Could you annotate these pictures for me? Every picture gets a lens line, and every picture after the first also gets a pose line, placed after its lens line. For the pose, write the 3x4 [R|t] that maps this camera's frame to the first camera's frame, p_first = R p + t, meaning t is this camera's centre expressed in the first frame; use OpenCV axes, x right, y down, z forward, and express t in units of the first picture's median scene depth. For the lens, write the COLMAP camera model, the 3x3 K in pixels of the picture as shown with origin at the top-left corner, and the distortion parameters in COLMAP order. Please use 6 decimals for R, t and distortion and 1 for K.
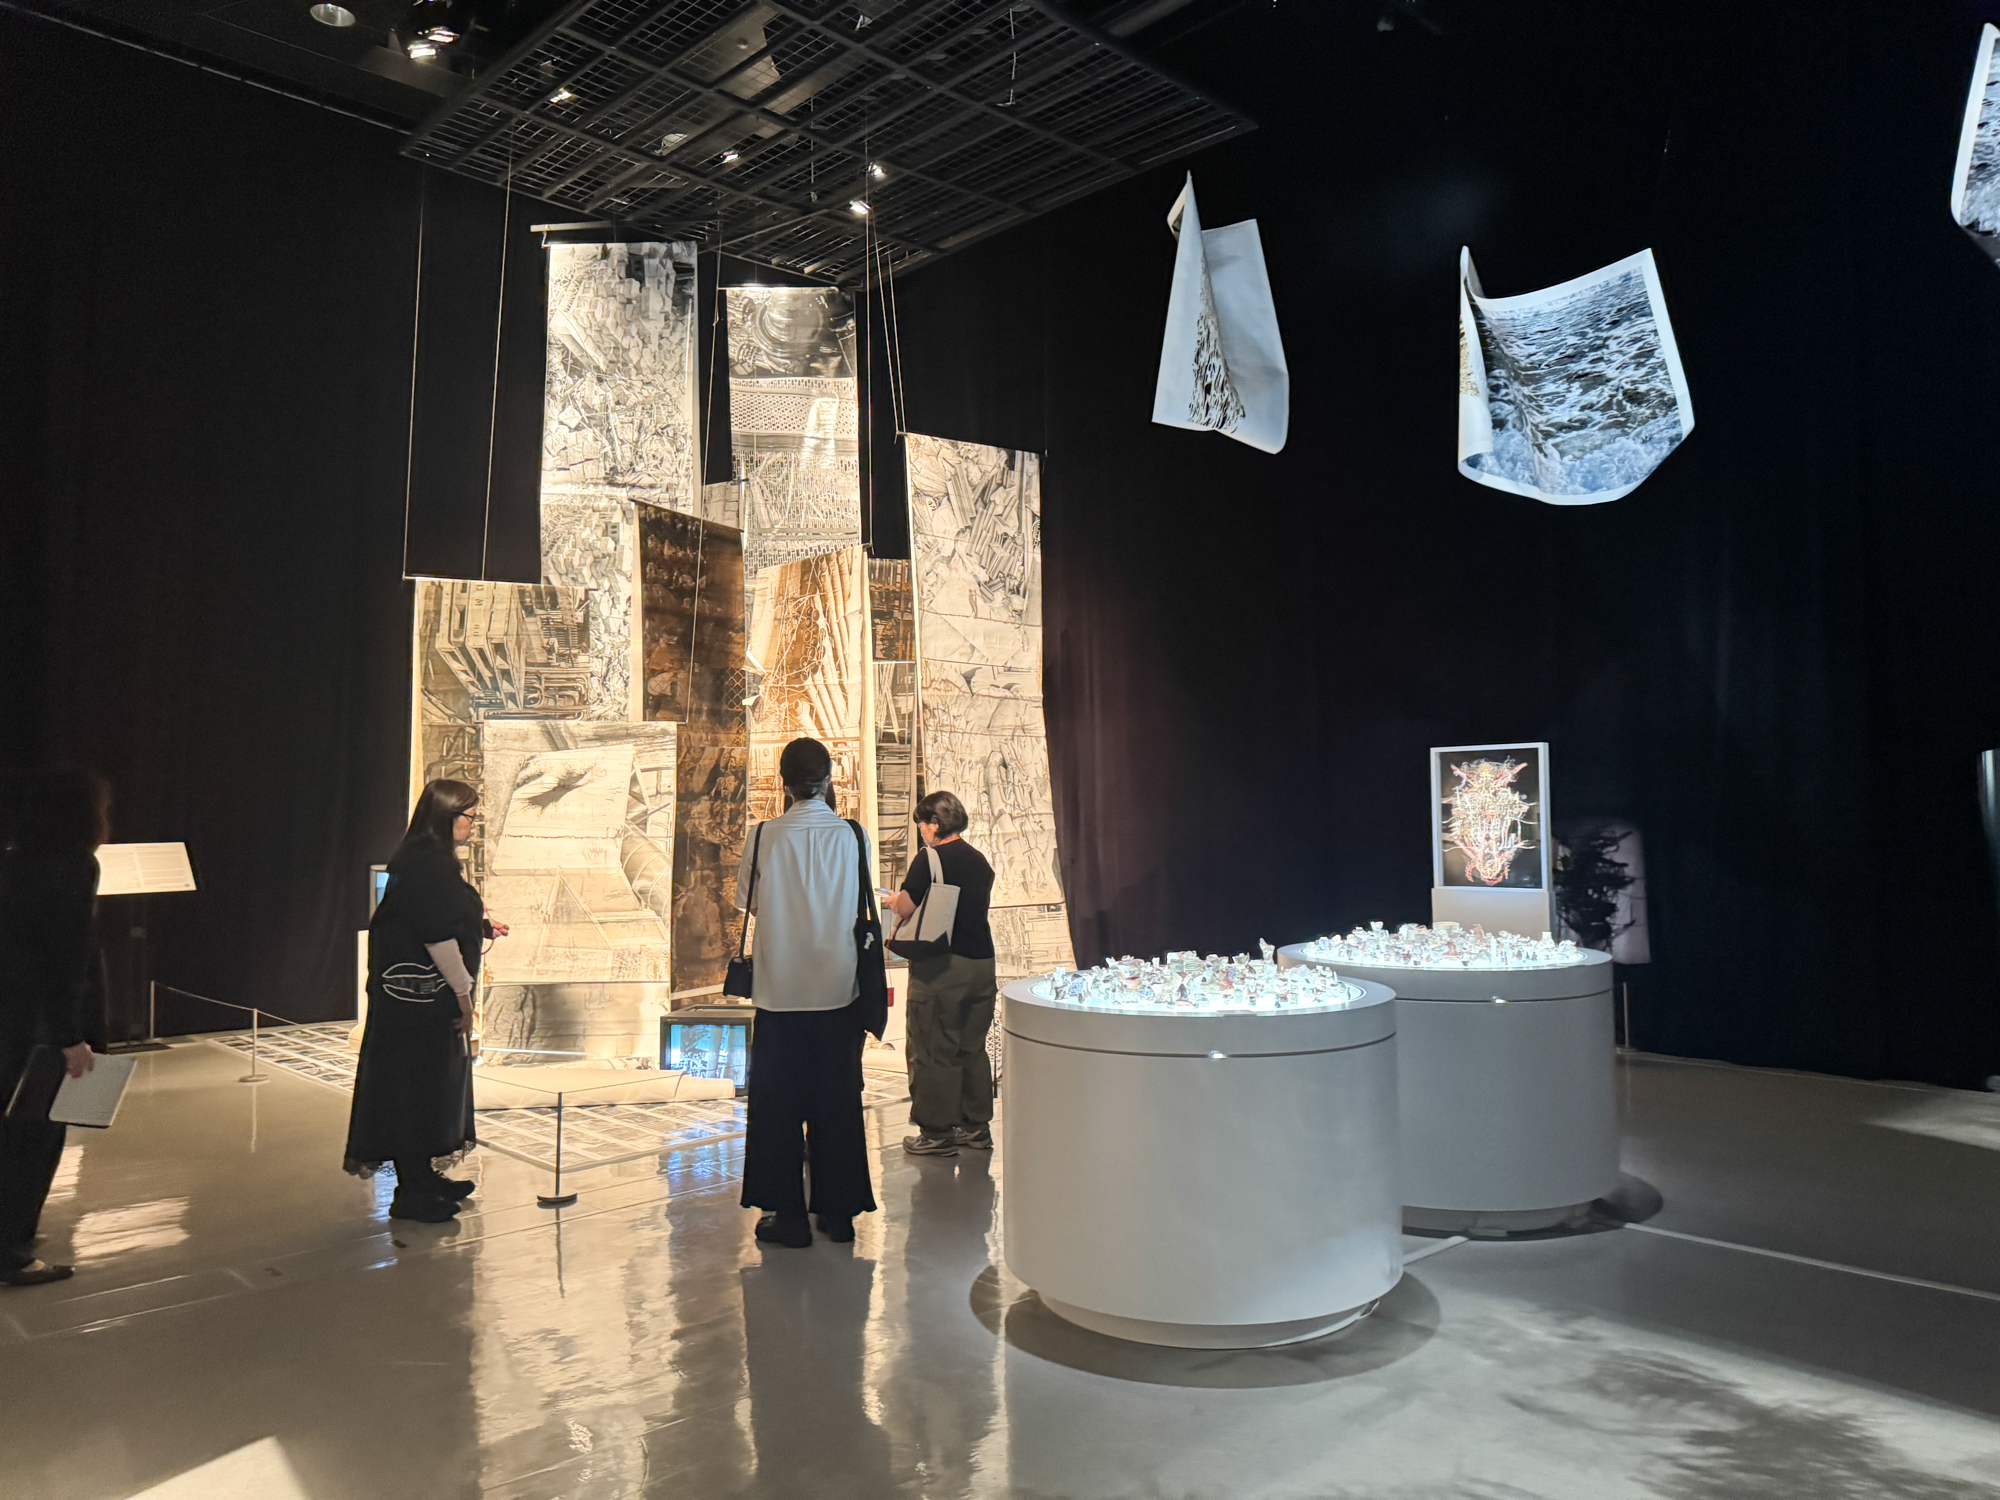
lens RADIAL K [[1403.3, 0, 993.7], [0, 1403.3, 737.9], [0, 0, 1]] dist [0.073235, -0.002792]
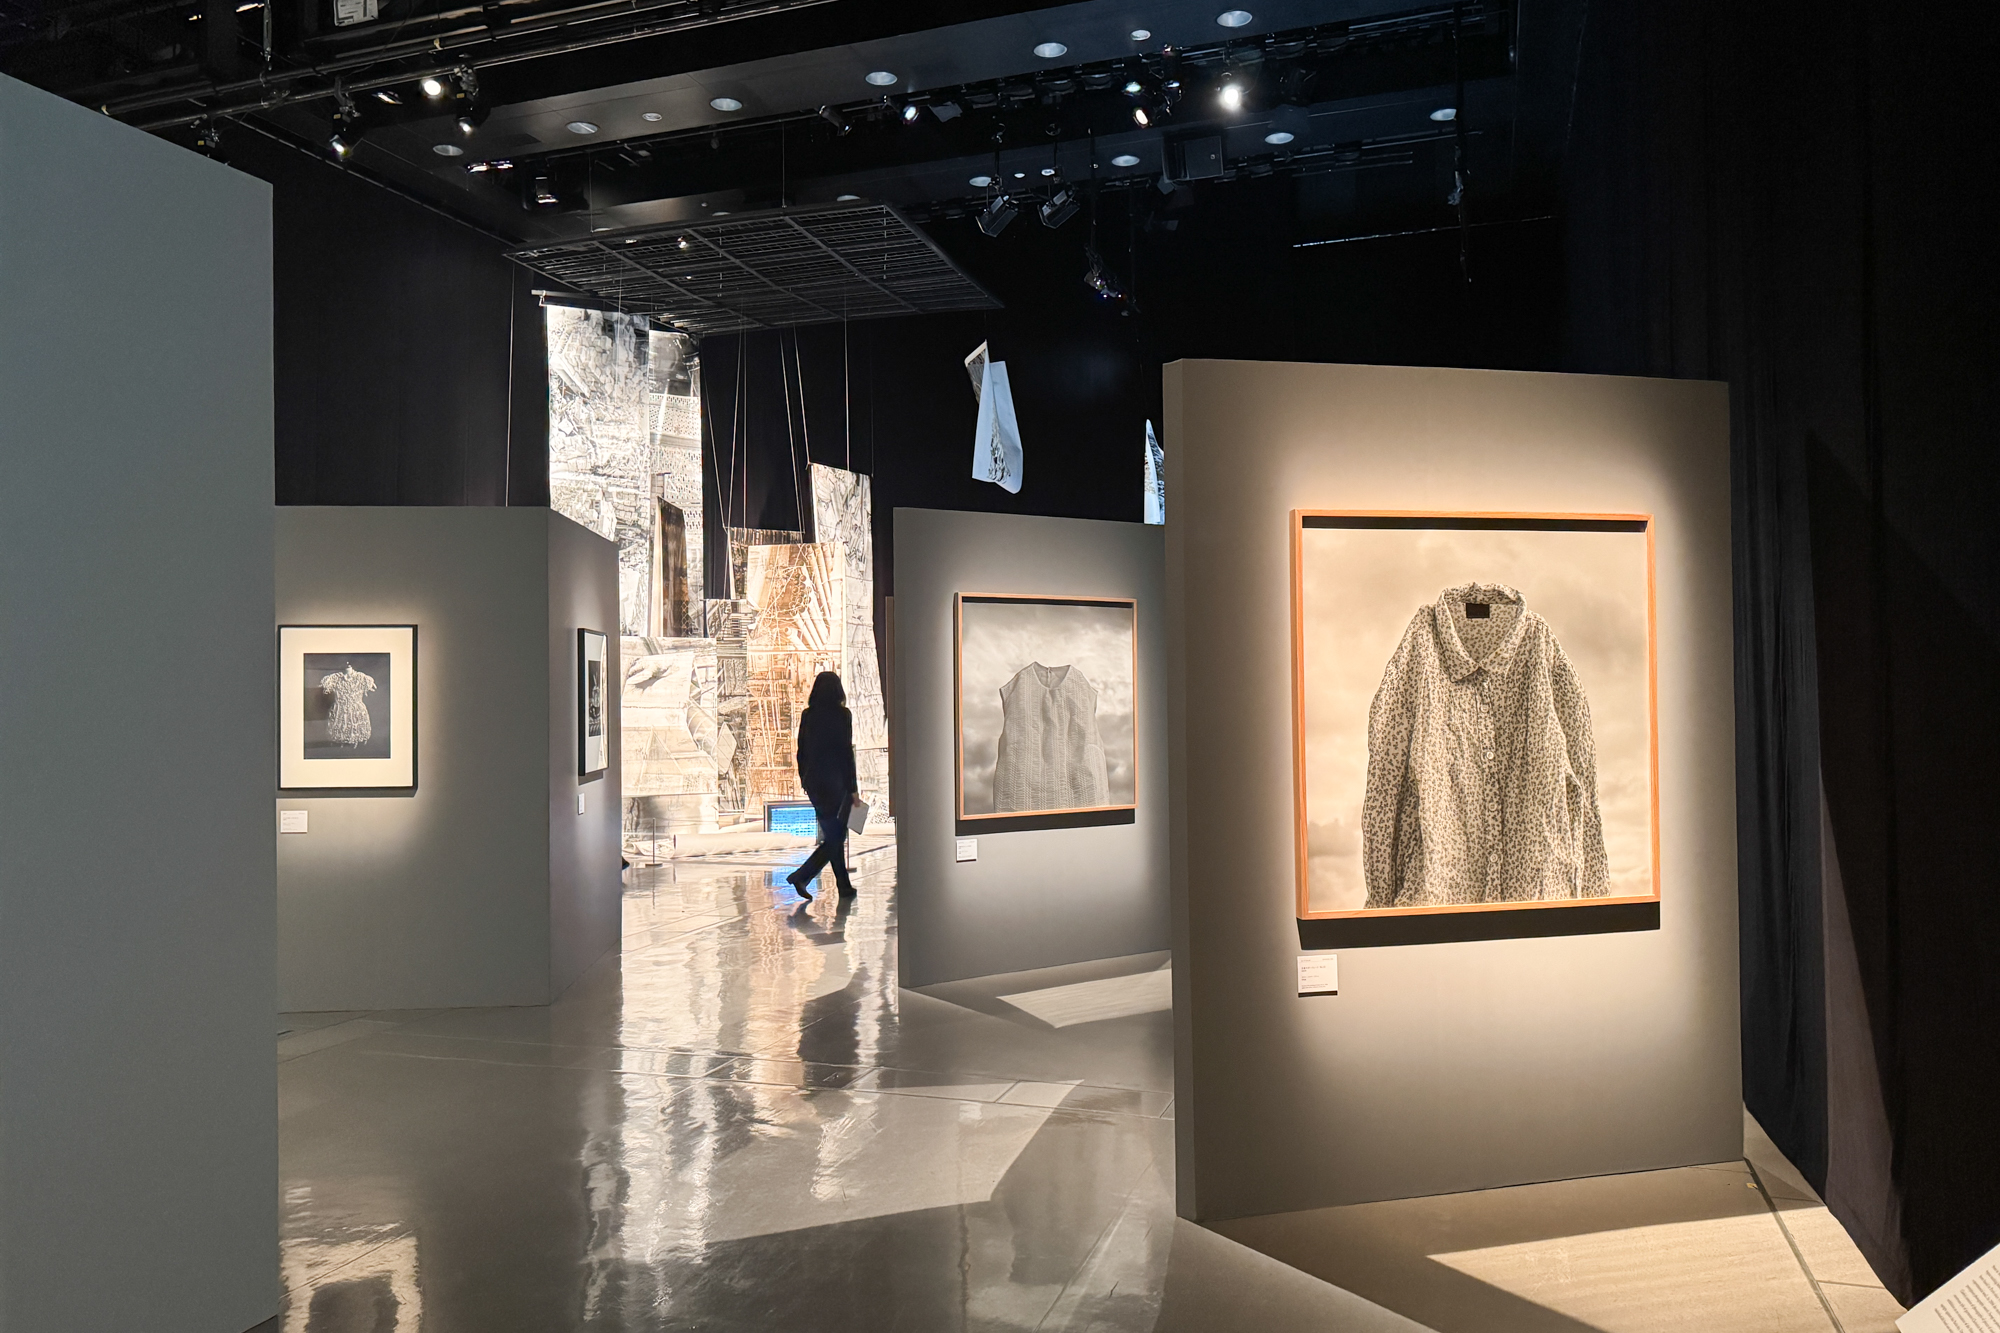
lens RADIAL K [[1419.4, 0, 1000.8], [0, 1419.4, 671.4], [0, 0, 1]] dist [0.056612, -0.070793]
pose [[0.881535, 0.005502, 0.472087, -0.624495], [-0.021461, 0.999365, 0.028427, -0.023869], [-0.471631, -0.035191, 0.881093, -0.556128]]
